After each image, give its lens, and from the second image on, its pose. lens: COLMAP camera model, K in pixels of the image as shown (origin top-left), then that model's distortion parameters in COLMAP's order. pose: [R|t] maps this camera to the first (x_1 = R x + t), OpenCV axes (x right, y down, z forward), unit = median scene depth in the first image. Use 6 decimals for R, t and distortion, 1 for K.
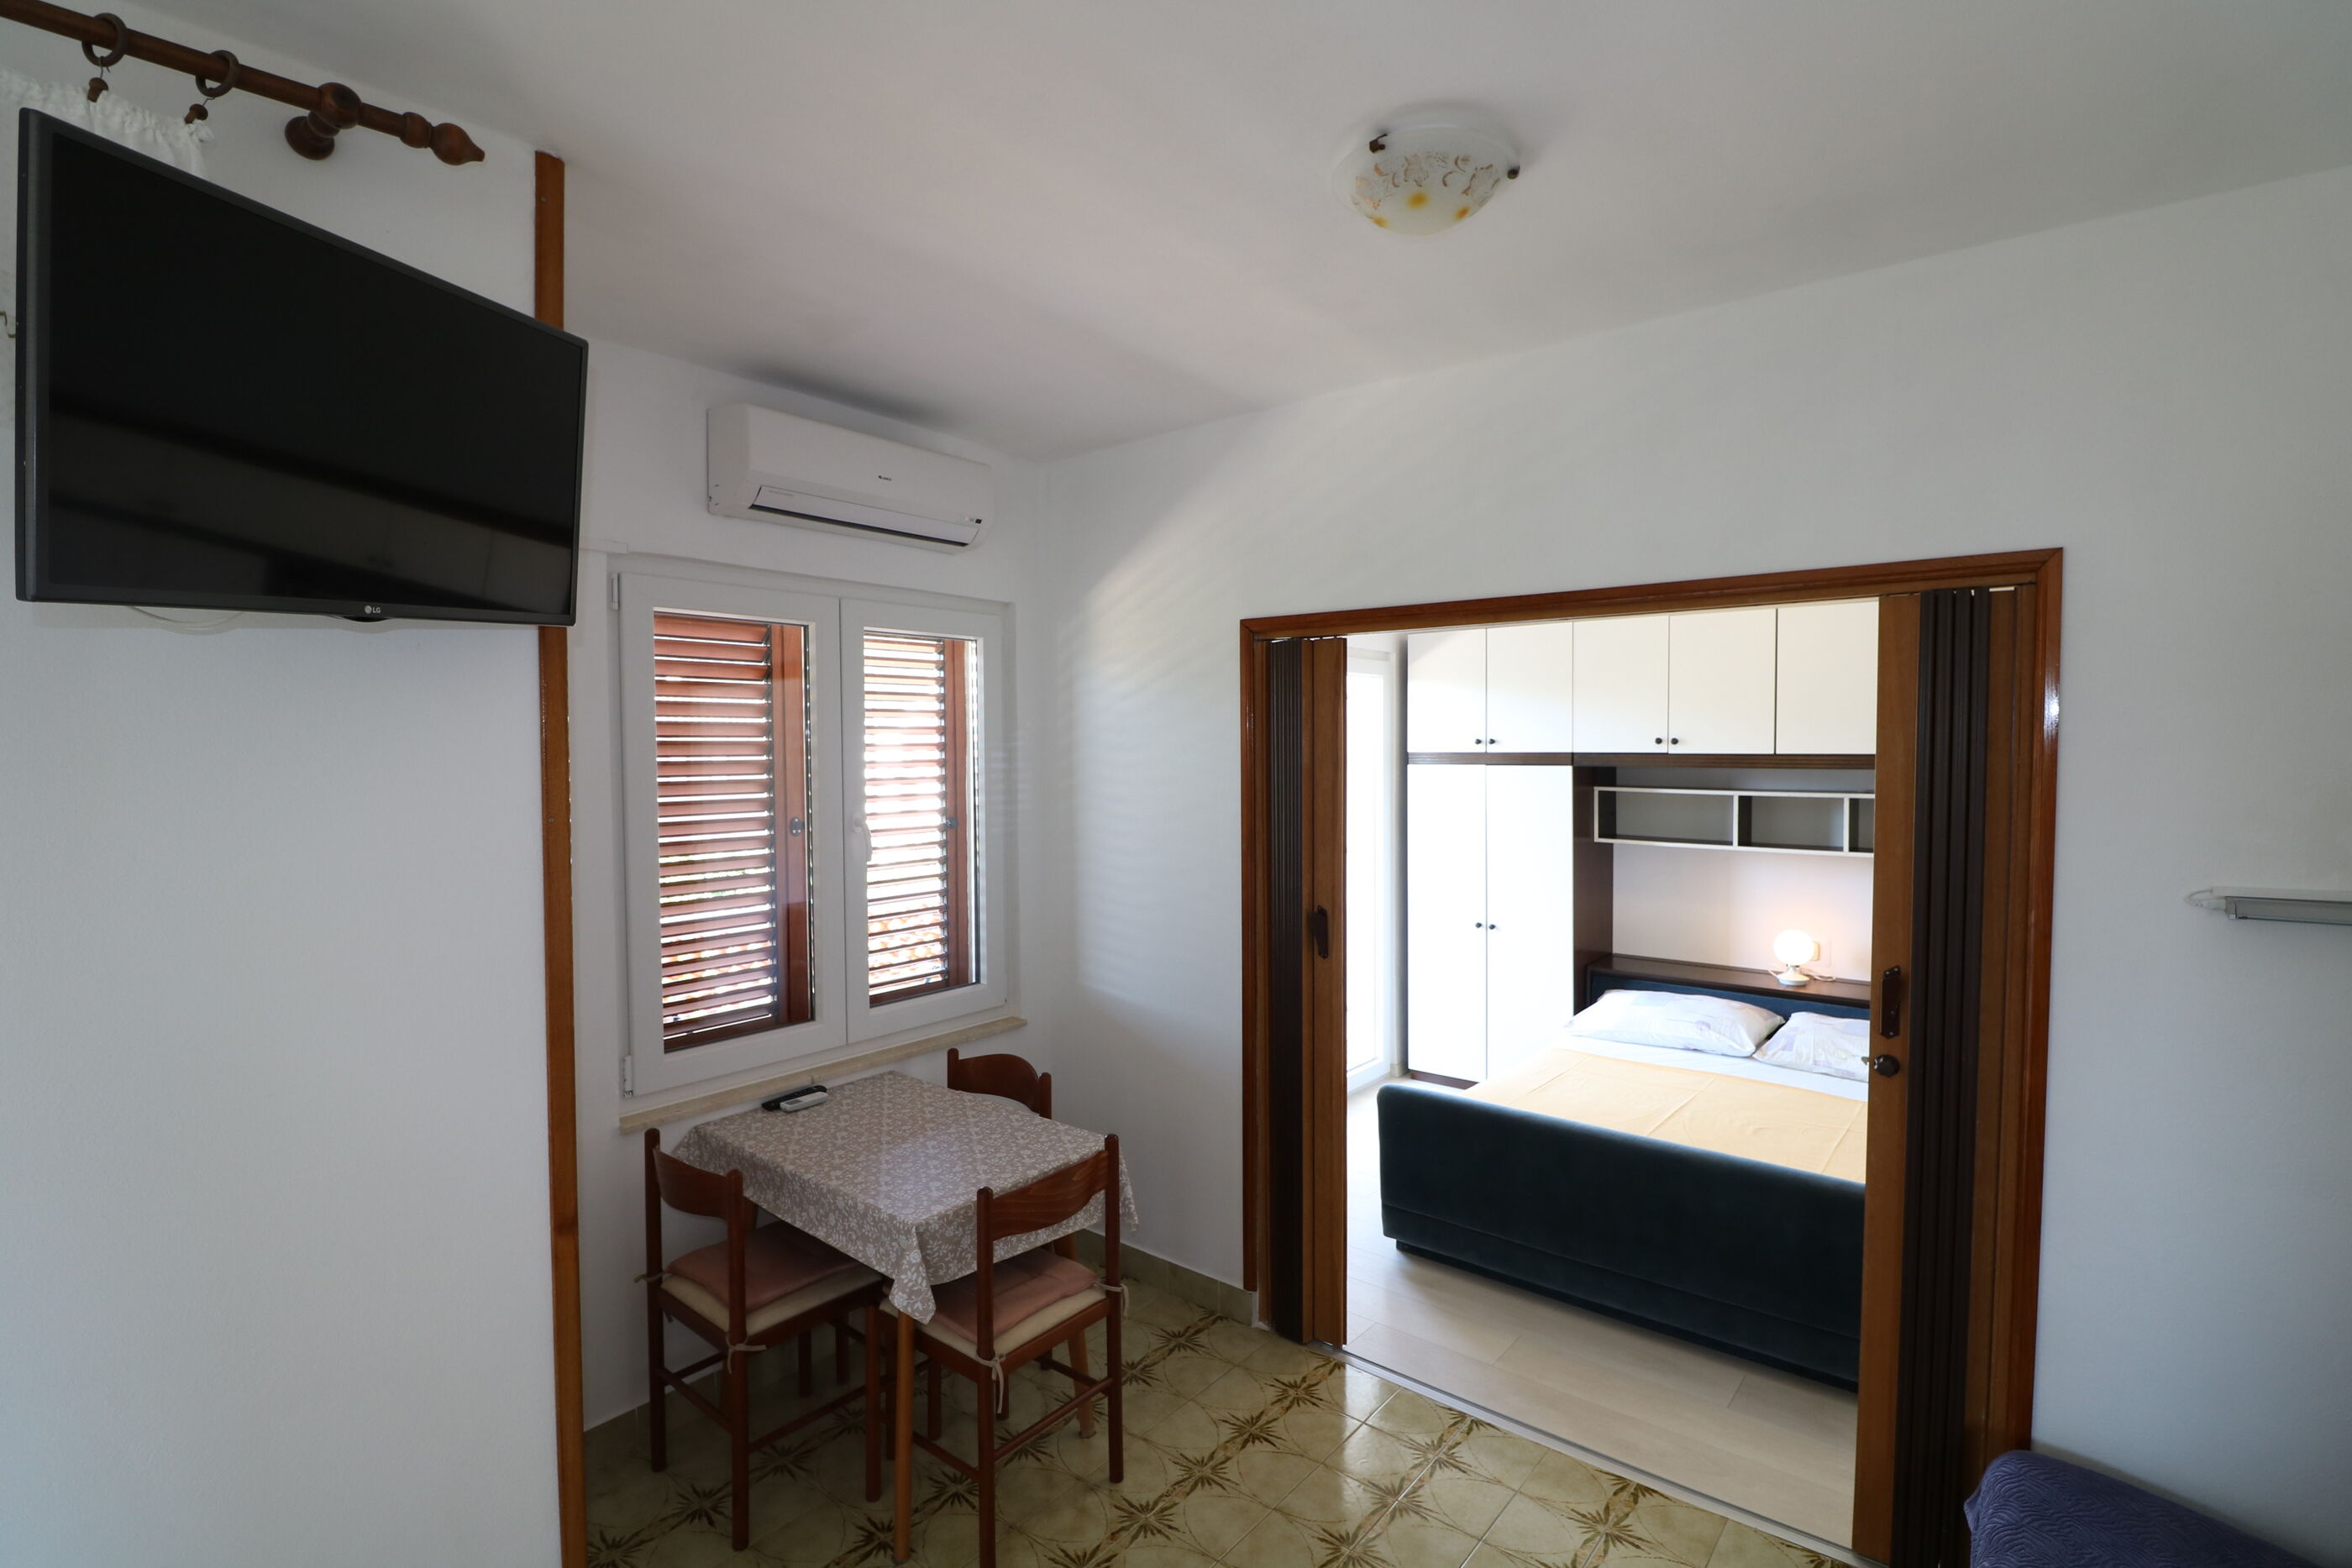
lens RADIAL K [[1091.8, 0, 1185.1], [0, 1091.8, 785.9], [0, 0, 1]] dist [-0.002347, -0.010132]
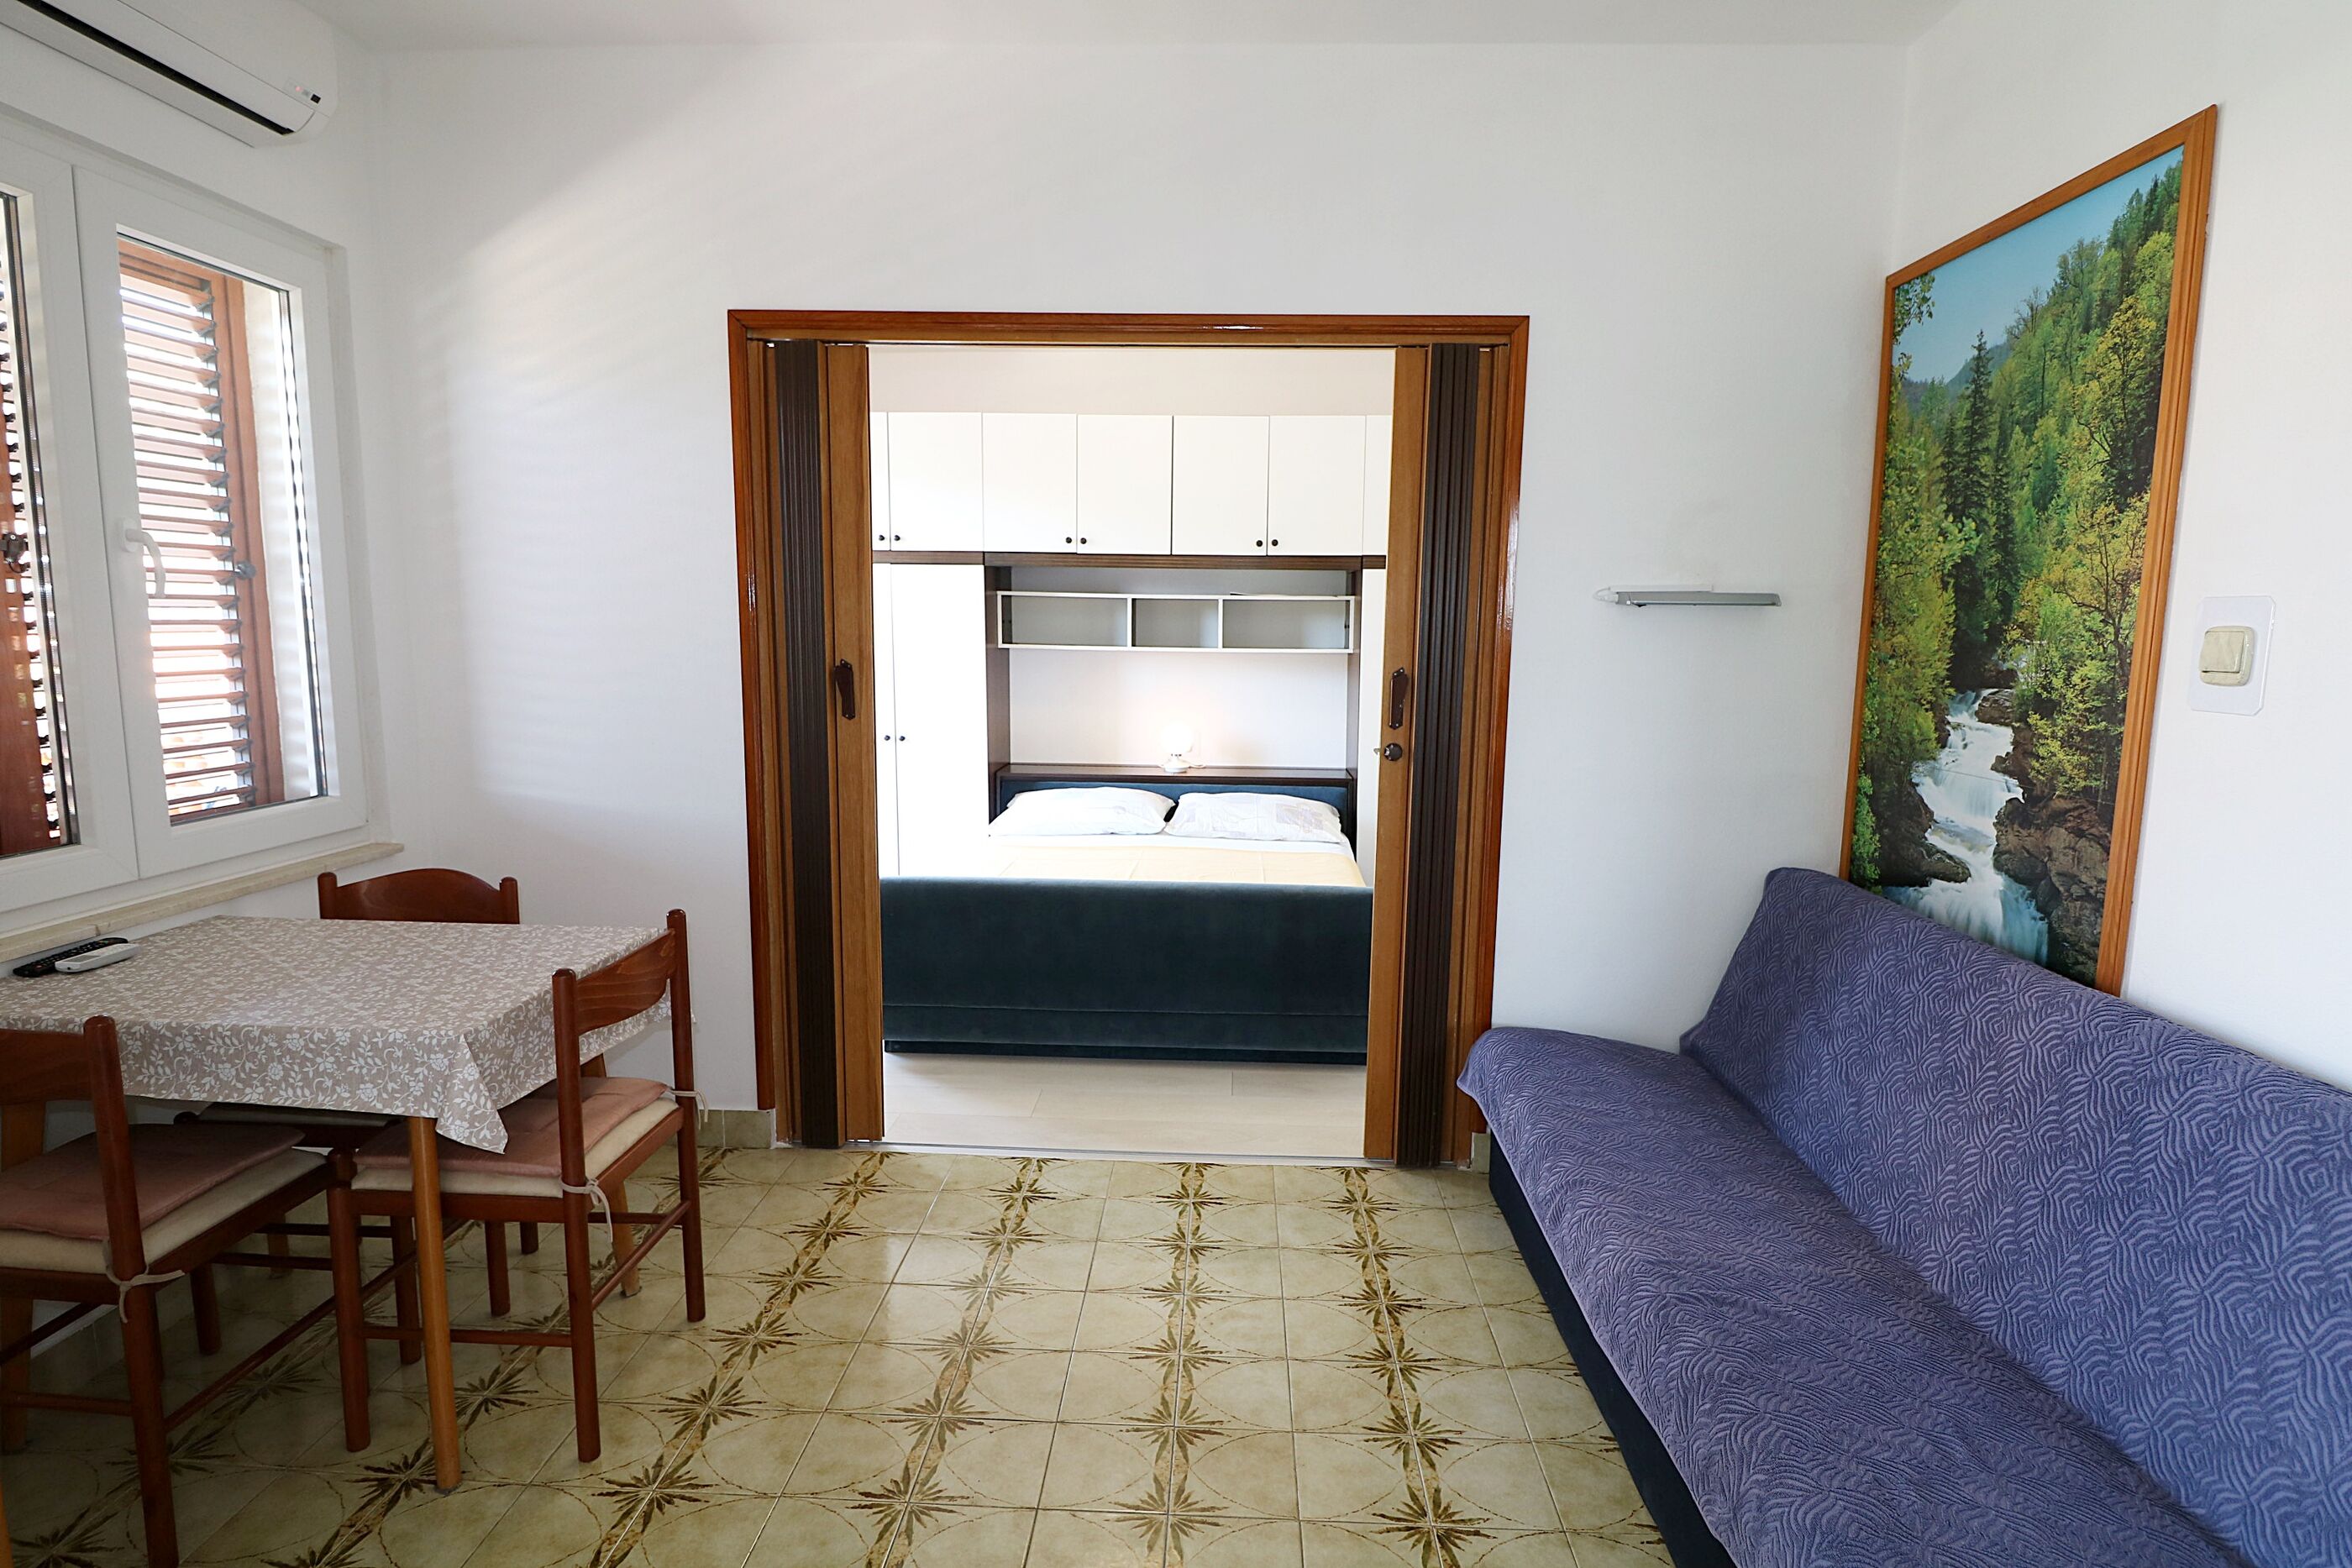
lens RADIAL K [[1184.1, 0, 1176.1], [0, 1184.1, 788.9], [0, 0, 1]] dist [-0.001084, -0.010237]
pose [[0.800660, -0.064093, 0.595681, -0.232520], [0.004070, 0.994820, 0.101568, 0.116226], [-0.599105, -0.078898, 0.796774, 0.071638]]
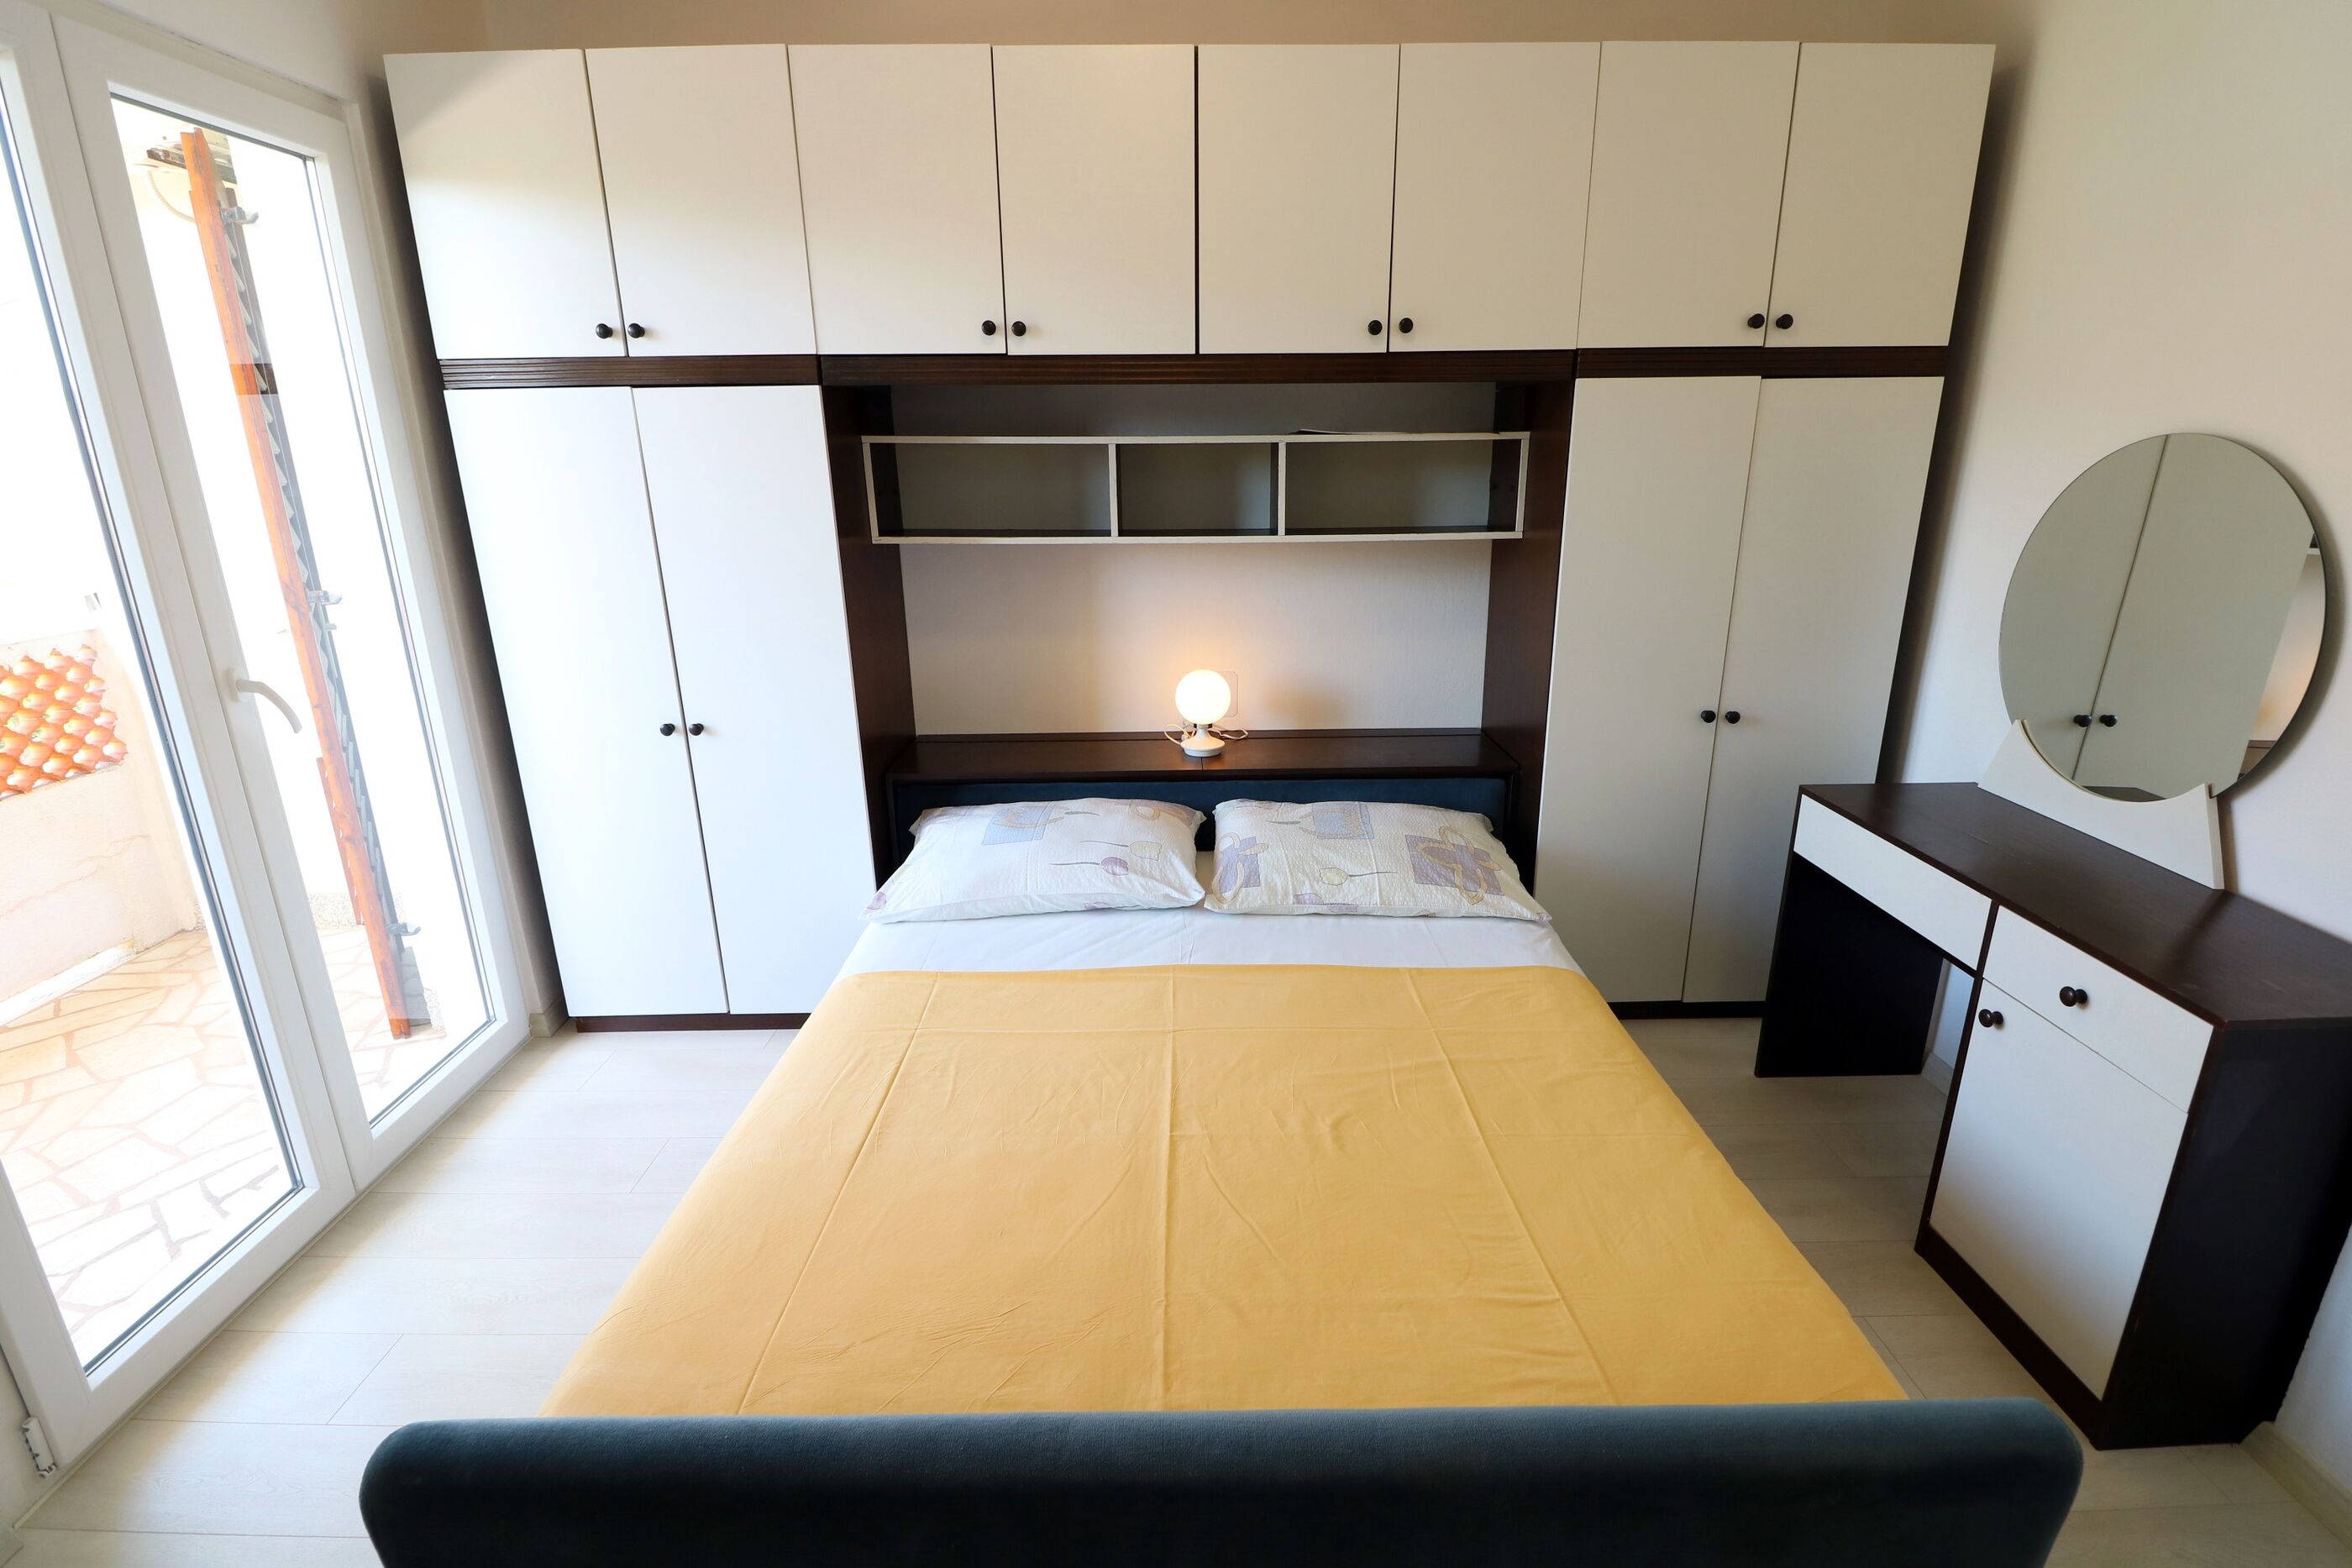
lens RADIAL K [[1091.8, 0, 1185.1], [0, 1091.8, 785.9], [0, 0, 1]] dist [-0.002347, -0.010132]
pose [[0.765254, -0.189403, 0.615234, 0.234258], [0.027919, 0.964601, 0.262231, 0.049178], [-0.643123, -0.183497, 0.743453, 0.800951]]
